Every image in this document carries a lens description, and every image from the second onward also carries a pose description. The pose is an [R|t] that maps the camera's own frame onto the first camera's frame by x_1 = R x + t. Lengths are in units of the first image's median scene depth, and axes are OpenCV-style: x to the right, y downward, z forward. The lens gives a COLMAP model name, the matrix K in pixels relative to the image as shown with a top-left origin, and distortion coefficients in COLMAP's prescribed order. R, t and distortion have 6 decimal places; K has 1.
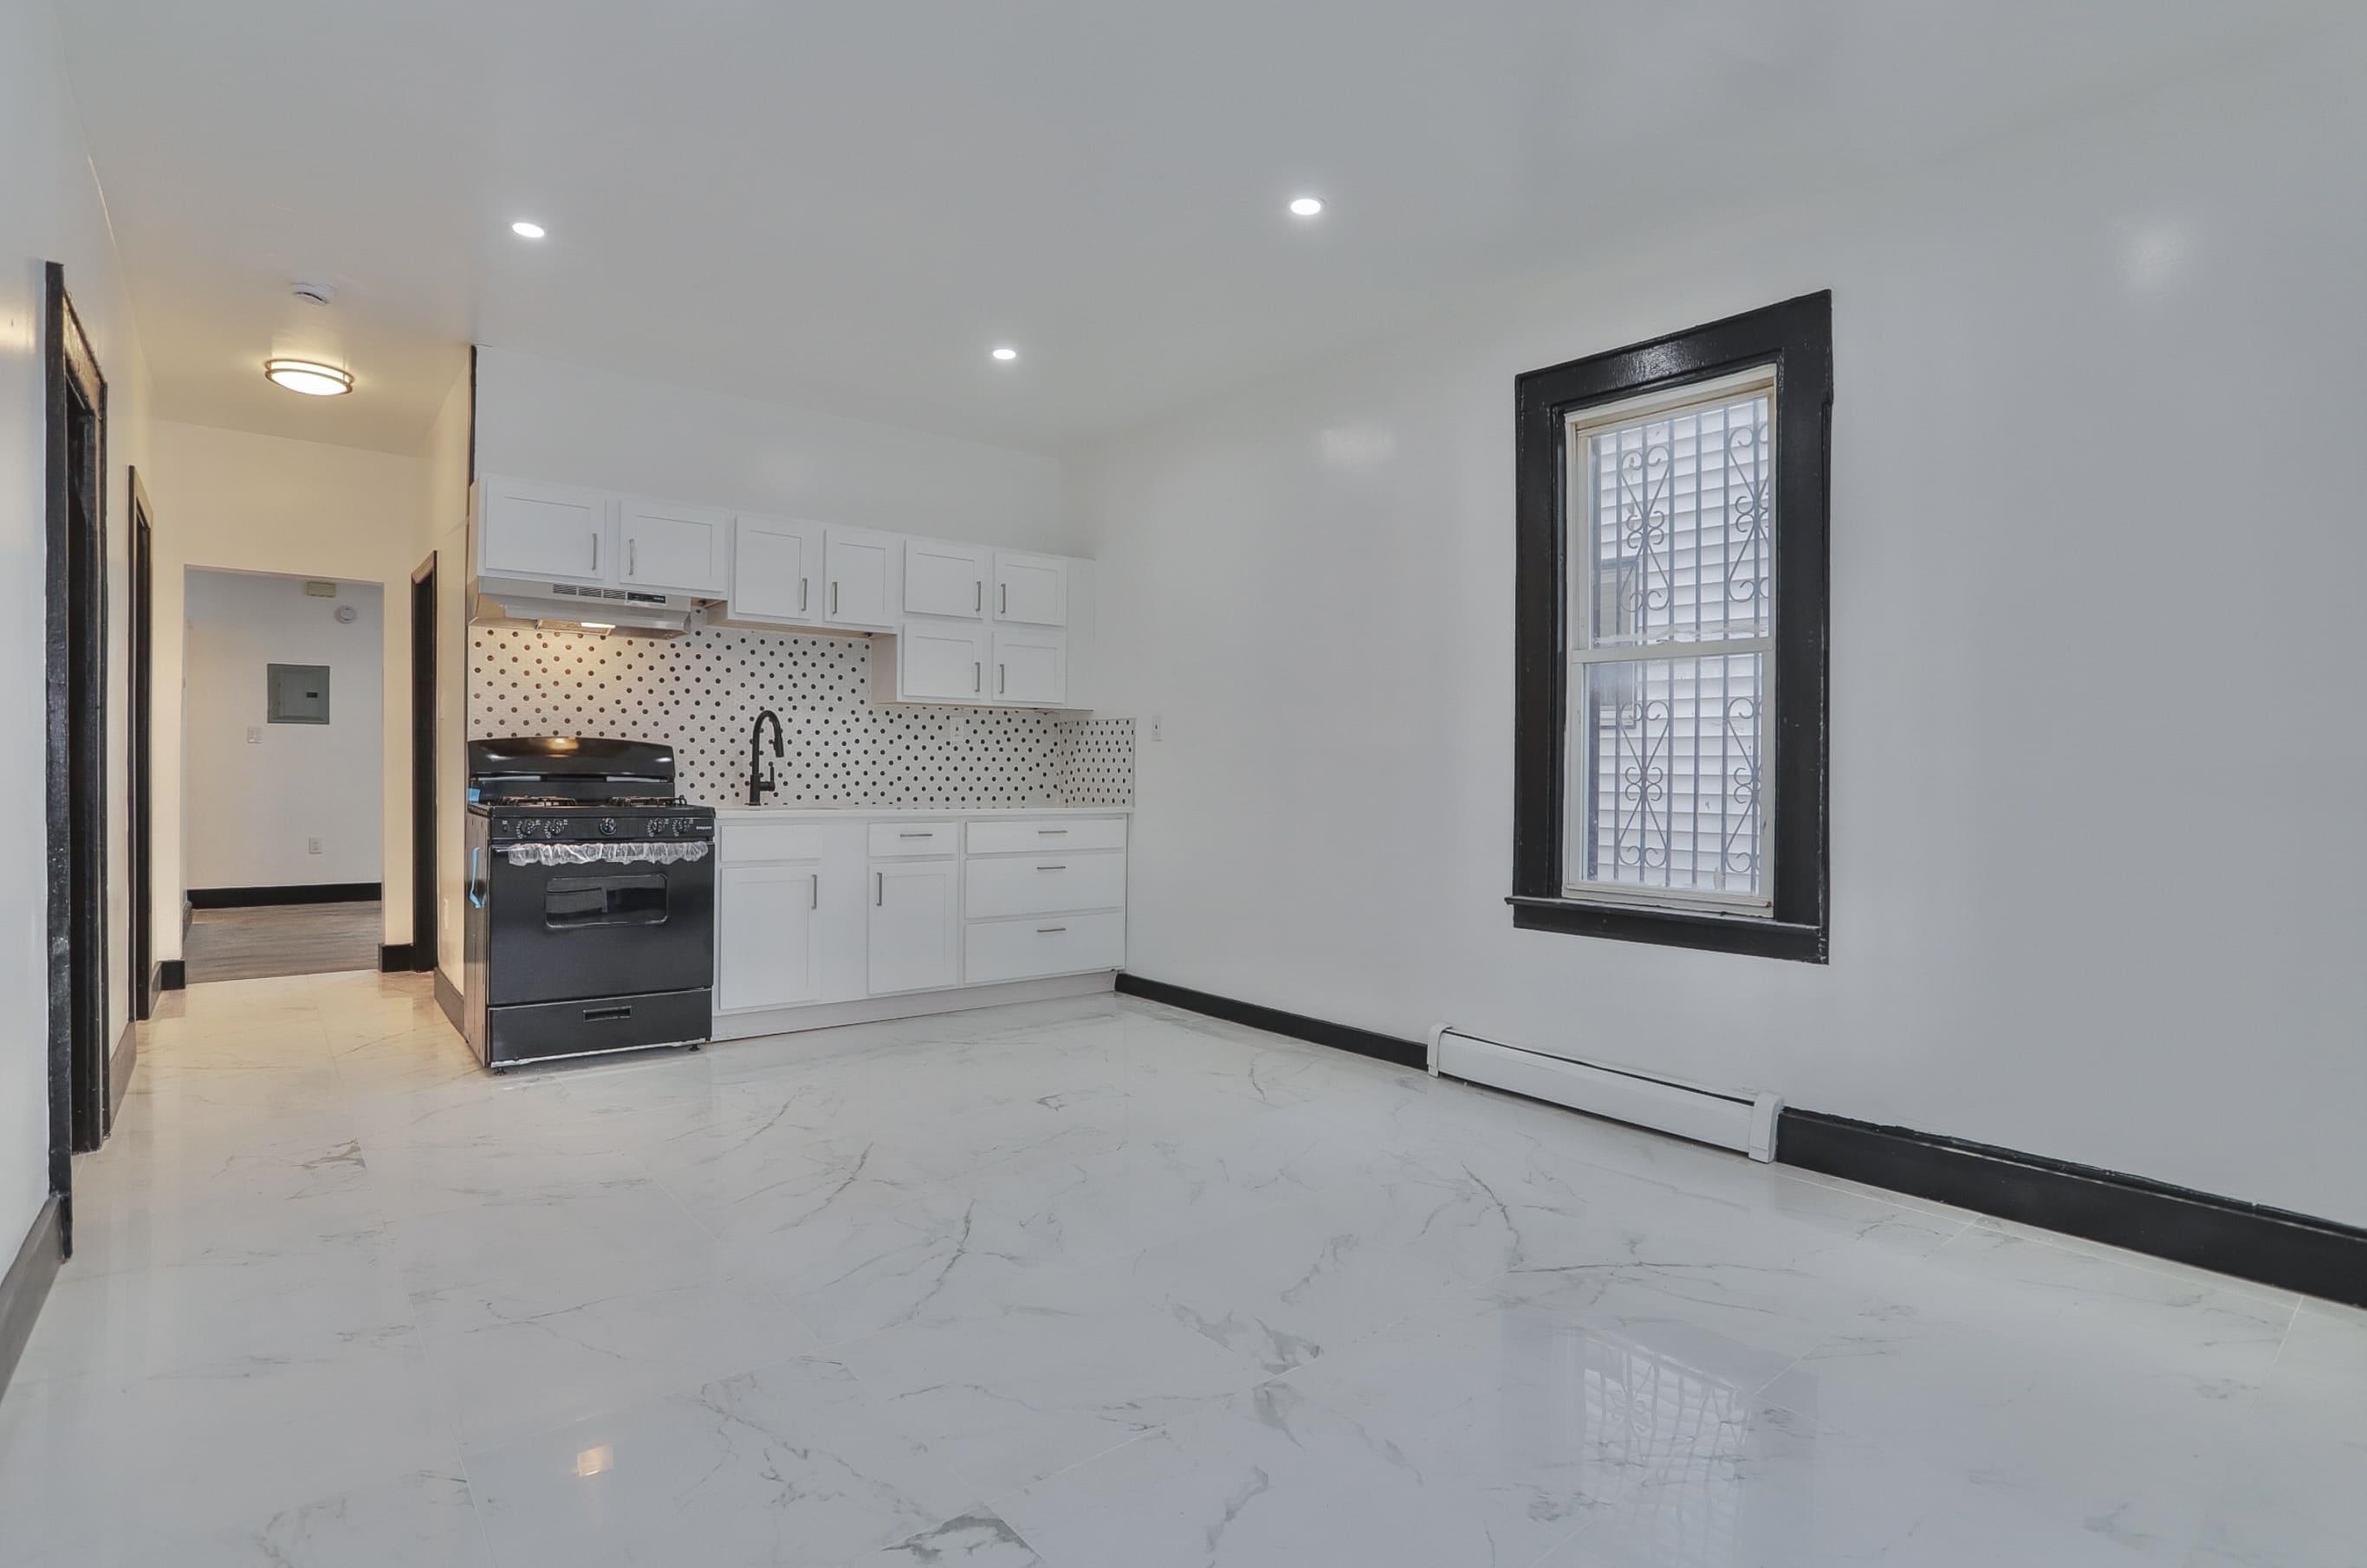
lens RADIAL K [[1186.5, 0, 1210.9], [0, 1186.5, 784.7], [0, 0, 1]] dist [-0.067923, 0.029224]
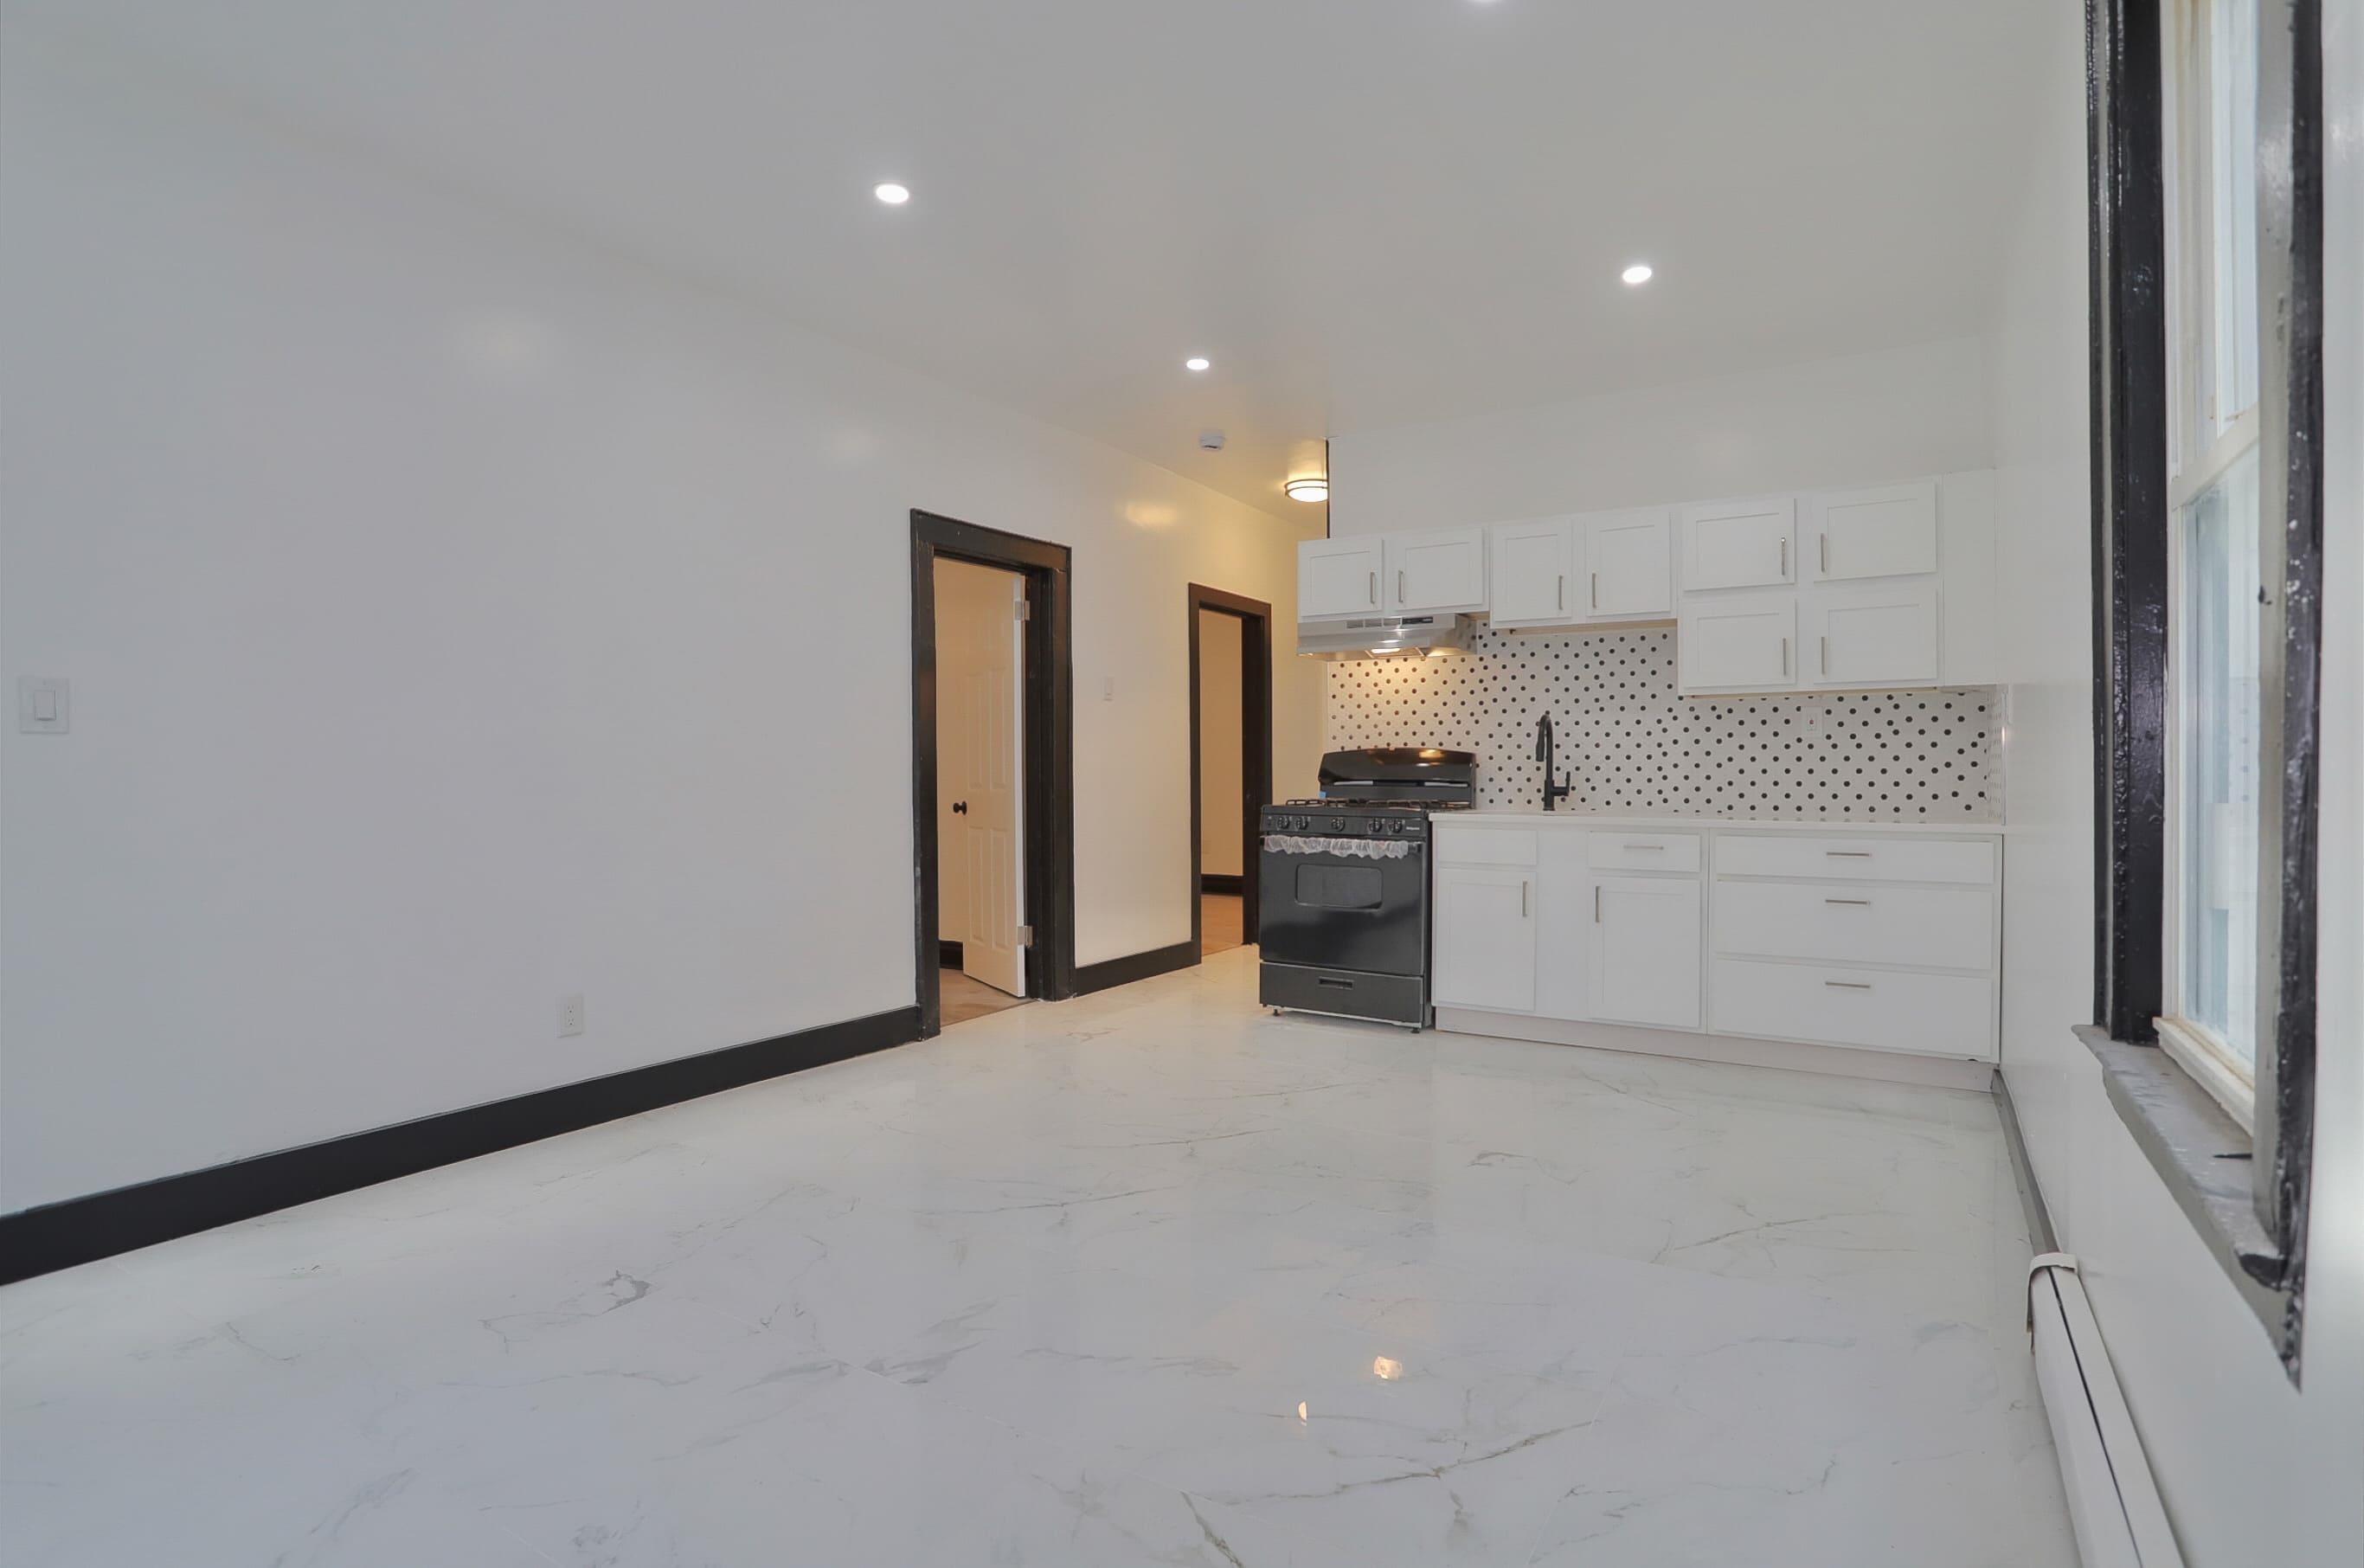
lens RADIAL K [[1185.1, 0, 1209.4], [0, 1185.1, 784.7], [0, 0, 1]] dist [-0.067923, 0.029224]
pose [[0.316480, -0.001727, -0.948598, 0.447634], [-0.006947, 0.999967, -0.004138, 0.001975], [0.948574, 0.007900, 0.316458, 0.392759]]
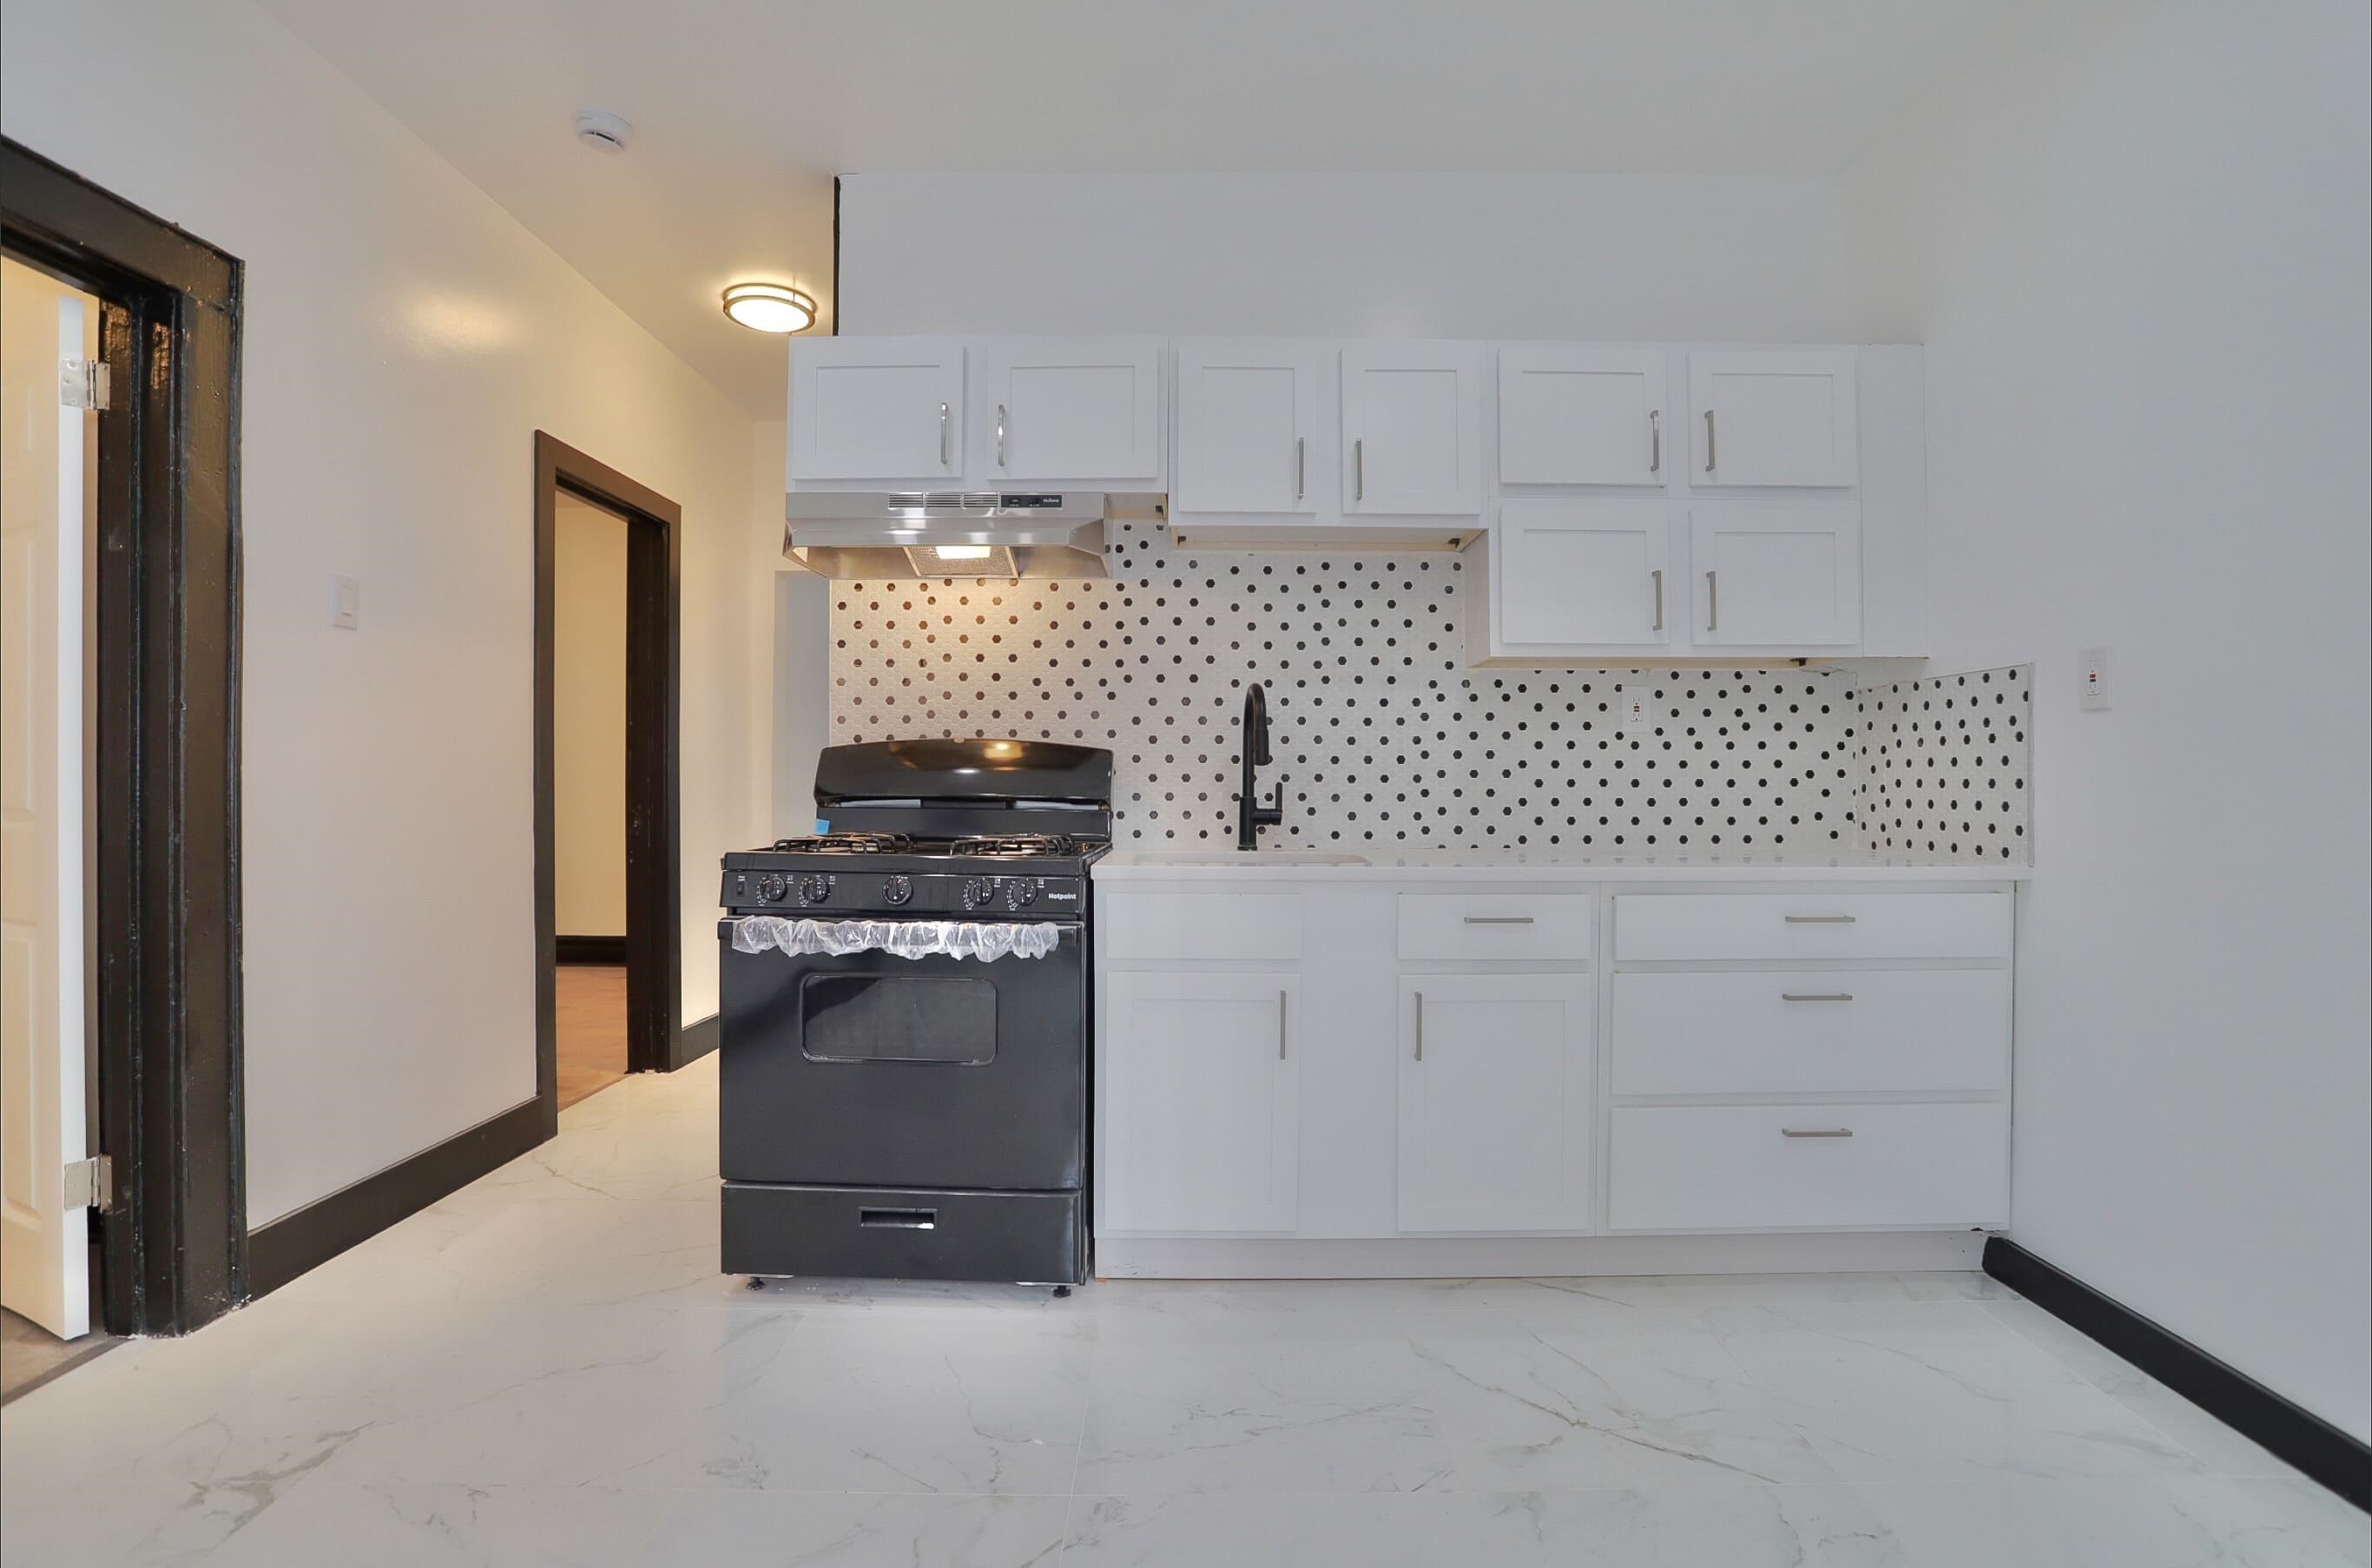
lens RADIAL K [[1167.3, 0, 1197.7], [0, 1167.3, 780.1], [0, 0, 1]] dist [-0.093298, 0.052690]
pose [[0.758715, -0.012662, -0.651299, -0.029611], [-0.000603, 0.999797, -0.020139, -0.004705], [0.651422, 0.015672, 0.758554, 0.522280]]
